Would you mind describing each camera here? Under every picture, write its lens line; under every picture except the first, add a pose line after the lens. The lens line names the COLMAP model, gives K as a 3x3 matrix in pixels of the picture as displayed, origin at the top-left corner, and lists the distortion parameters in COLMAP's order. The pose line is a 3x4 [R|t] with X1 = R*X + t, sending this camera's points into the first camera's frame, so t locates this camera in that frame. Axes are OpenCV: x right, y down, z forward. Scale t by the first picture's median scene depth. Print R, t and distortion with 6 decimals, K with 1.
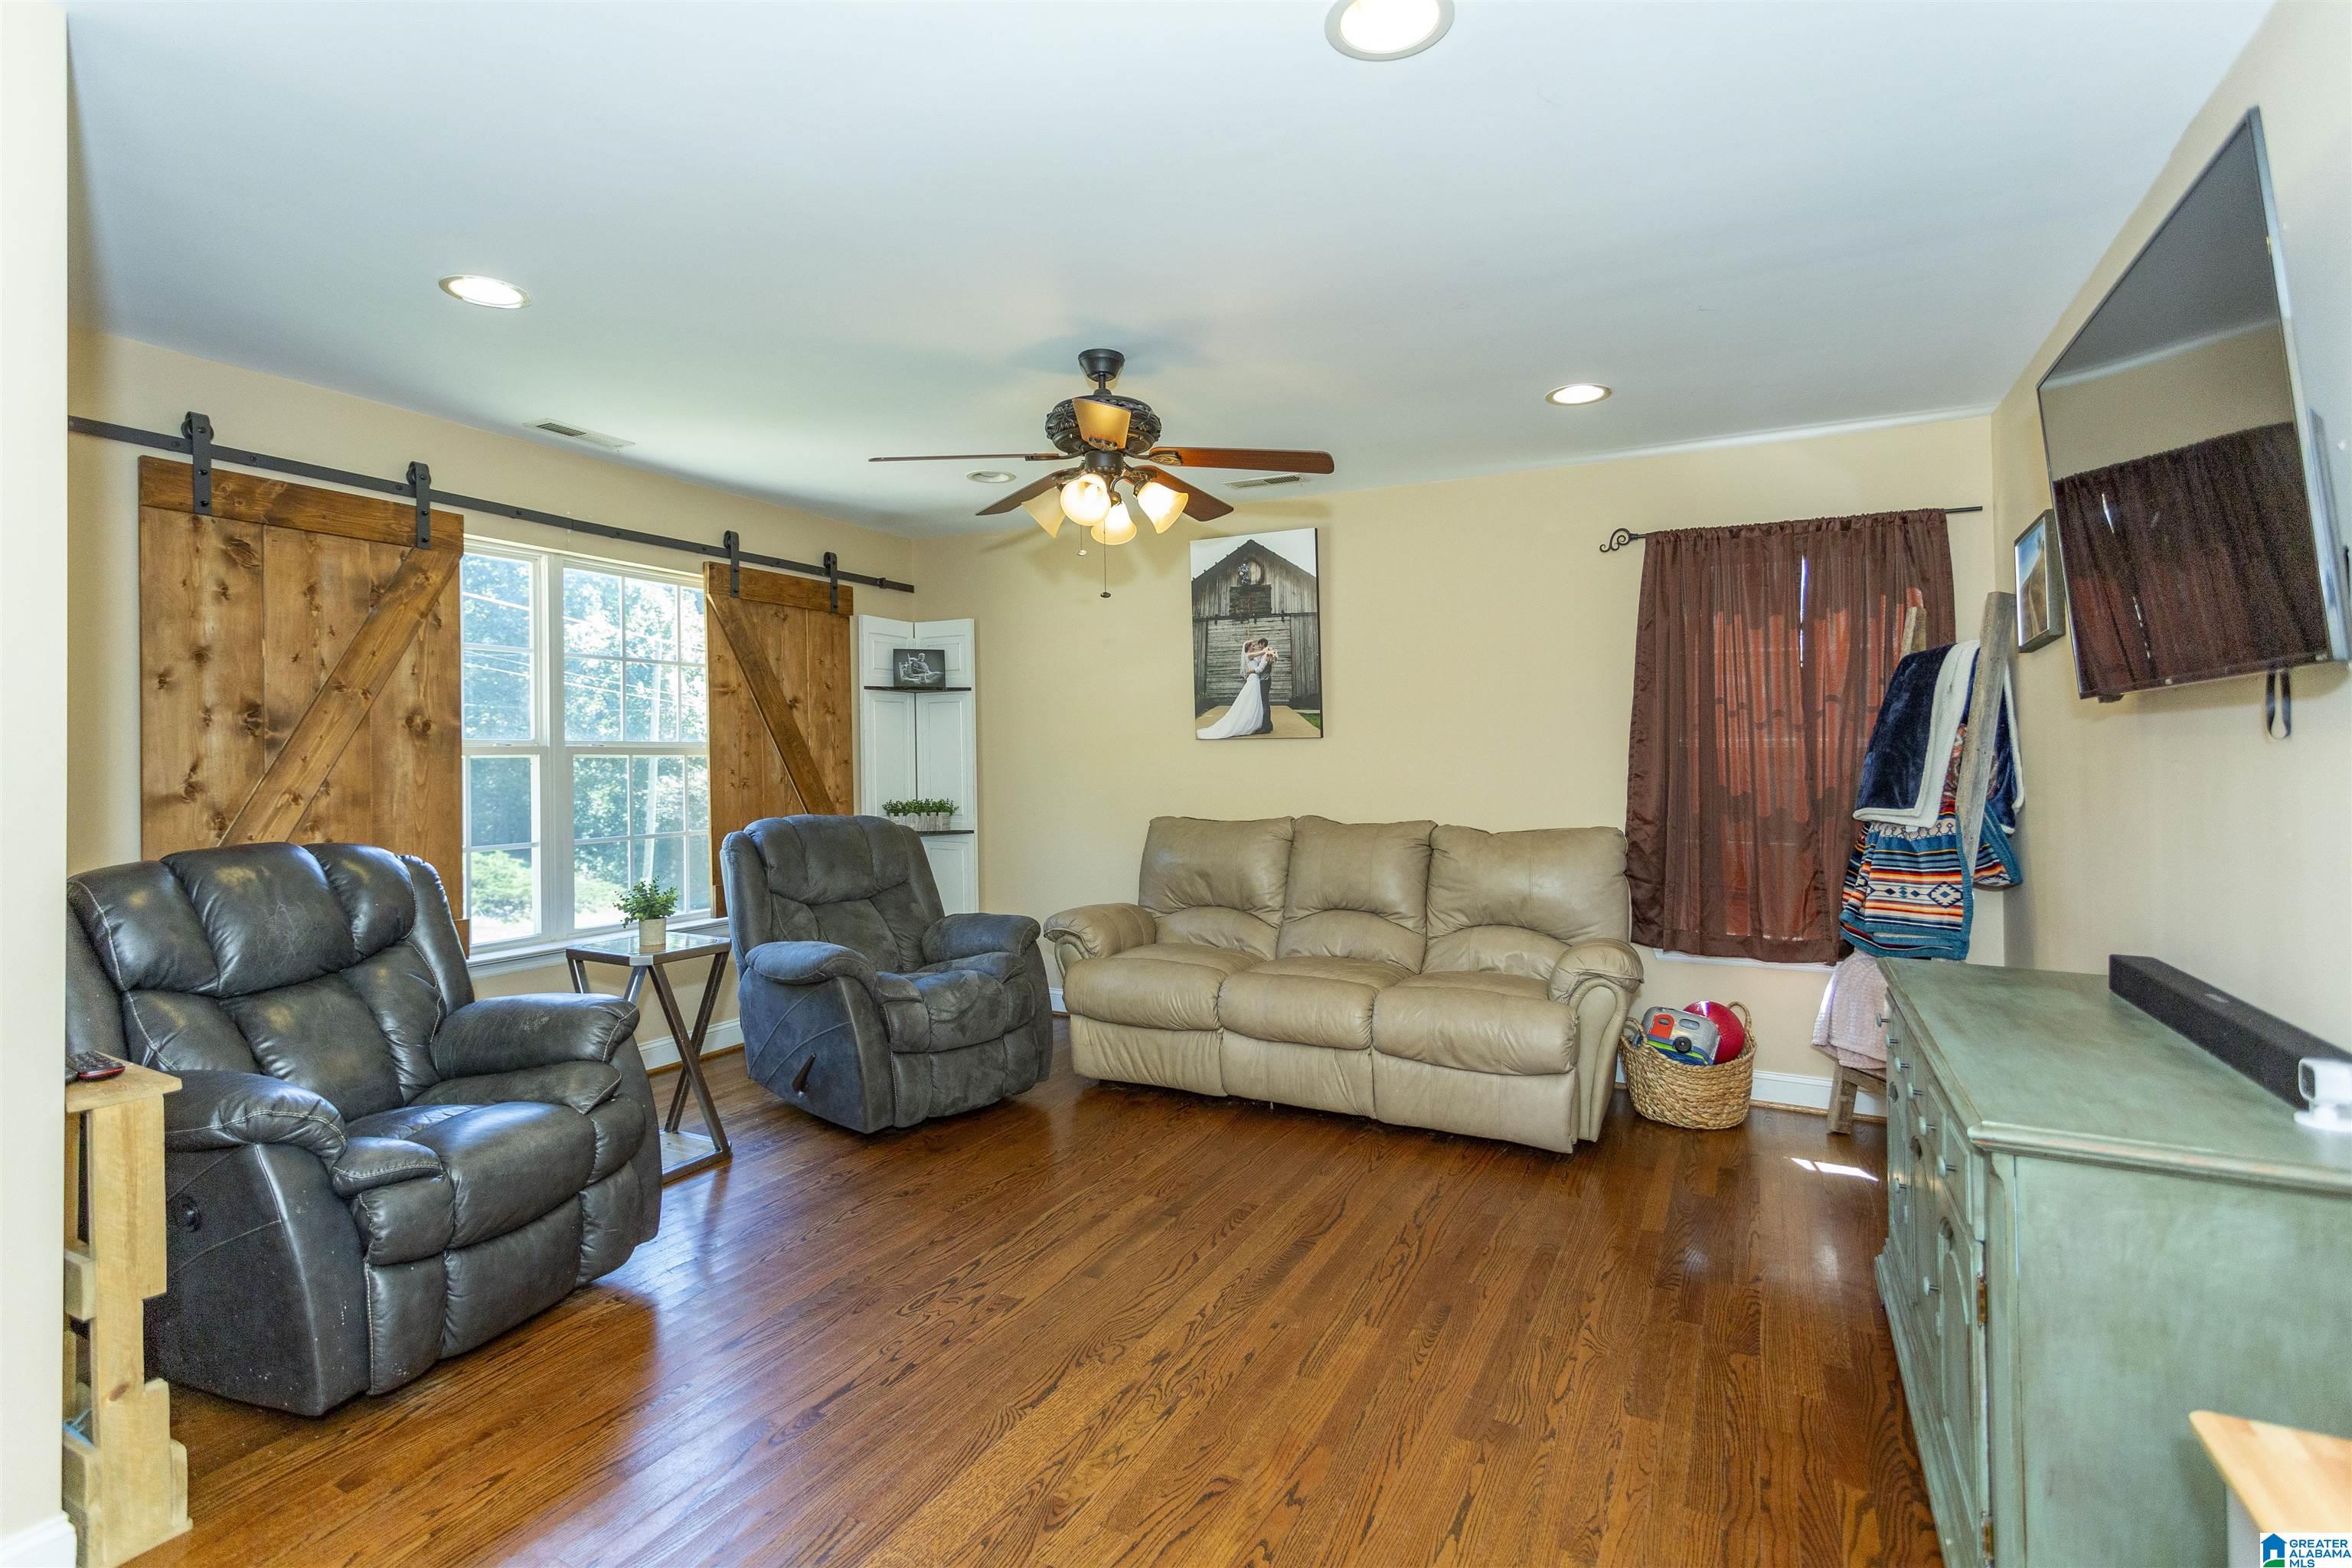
lens RADIAL K [[1115.6, 0, 1177.0], [0, 1115.6, 769.7], [0, 0, 1]] dist [0.000987, 0.001235]
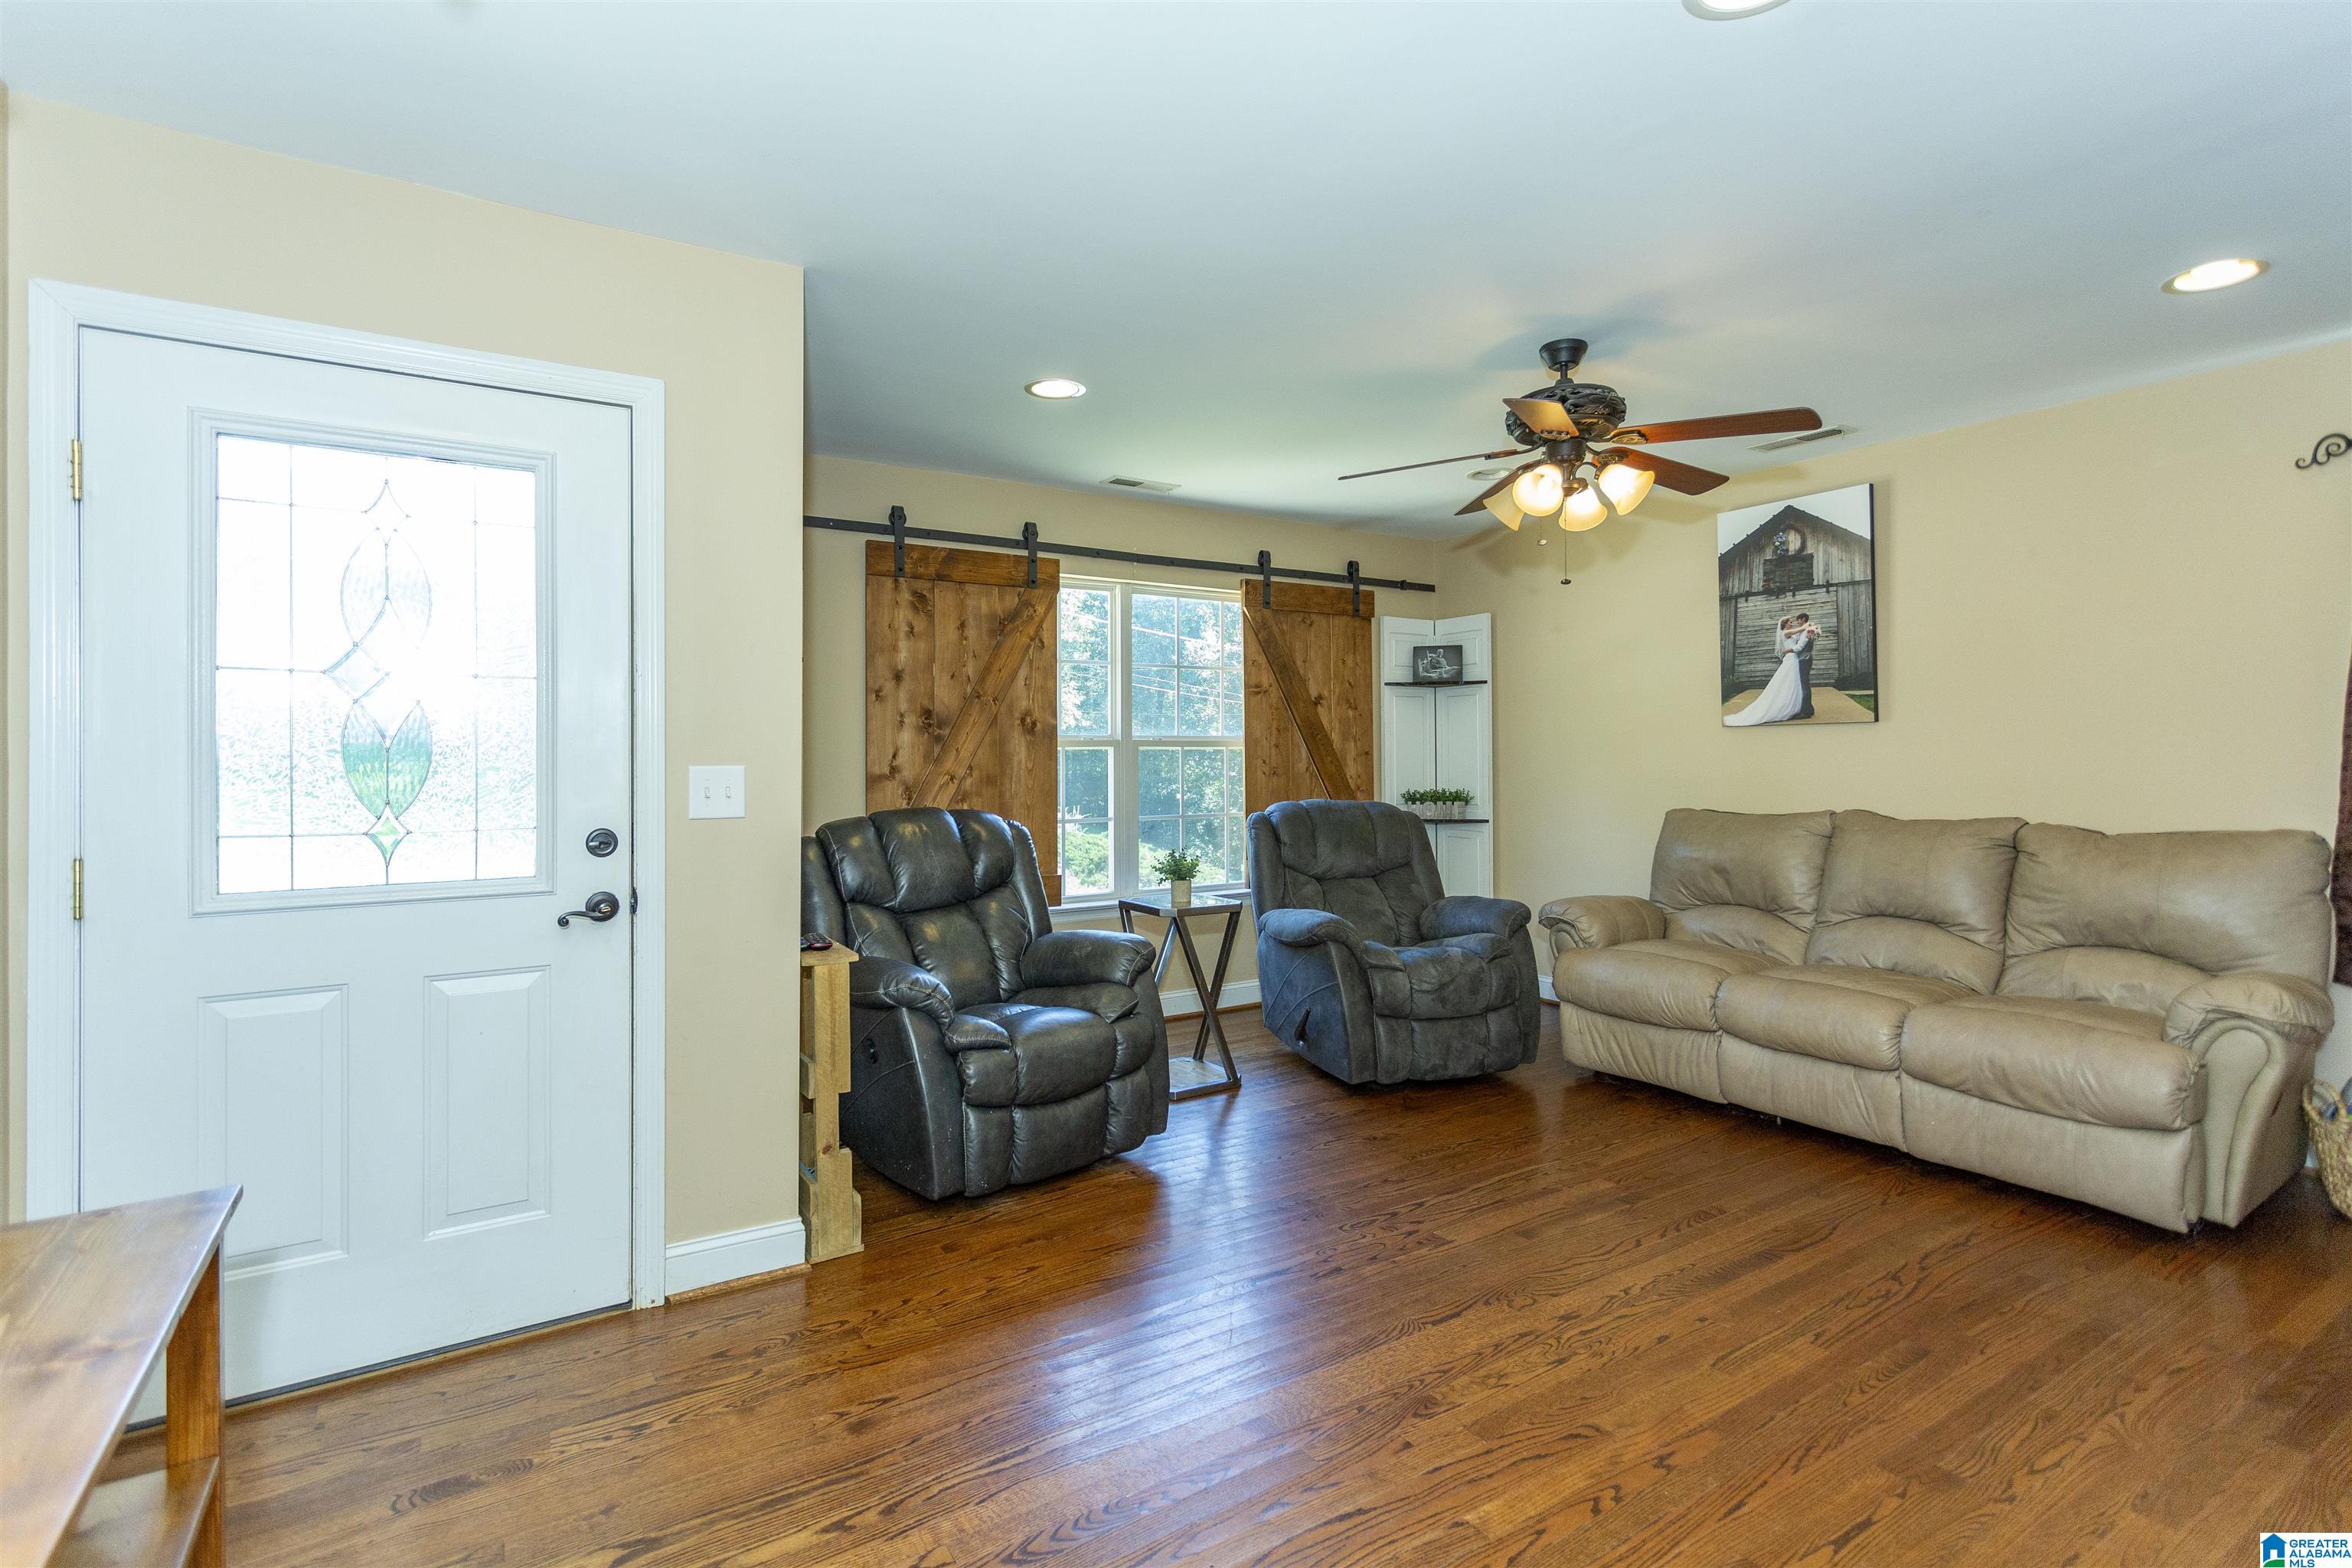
lens RADIAL K [[1115.6, 0, 1169.1], [0, 1115.6, 773.4], [0, 0, 1]] dist [0.000987, 0.001235]
pose [[0.867977, 0.003535, -0.496592, 0.116307], [-0.001618, 0.999989, 0.004292, 0.012661], [0.496602, -0.002922, 0.867974, -0.053587]]
